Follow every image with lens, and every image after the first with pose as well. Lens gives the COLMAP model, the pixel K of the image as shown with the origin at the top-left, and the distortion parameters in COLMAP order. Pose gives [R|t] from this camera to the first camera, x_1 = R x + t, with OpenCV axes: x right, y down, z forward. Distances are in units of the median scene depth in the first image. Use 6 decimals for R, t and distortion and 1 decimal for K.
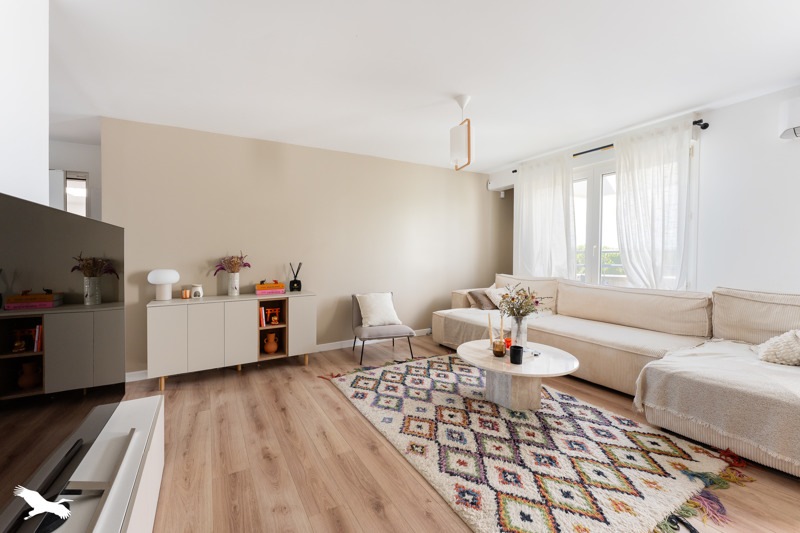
lens RADIAL K [[333.2, 0, 368.6], [0, 333.2, 256.2], [0, 0, 1]] dist [0.002836, 0.000250]
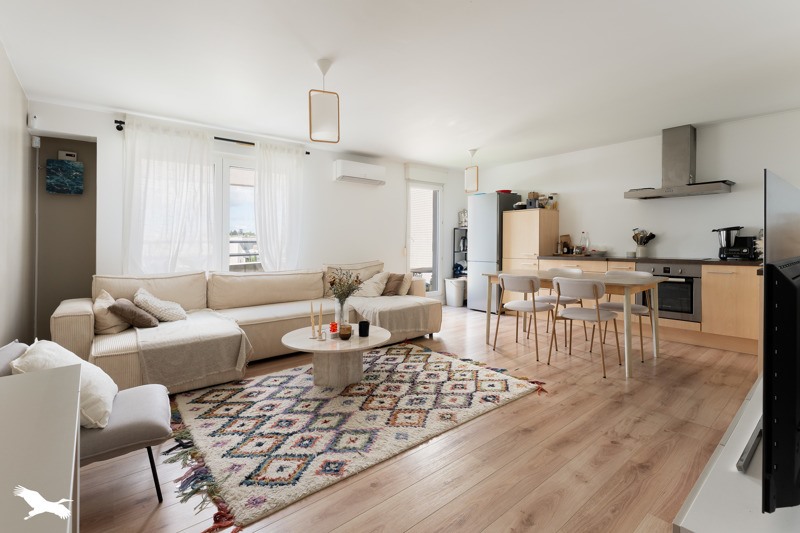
lens RADIAL K [[330.7, 0, 431.6], [0, 330.7, 252.6], [0, 0, 1]] dist [-0.000664, 0.000211]
pose [[-0.230927, -0.019798, 0.972770, -0.784001], [0.016856, 0.999562, 0.024345, 0.012865], [-0.972825, 0.022019, -0.230492, 1.144081]]
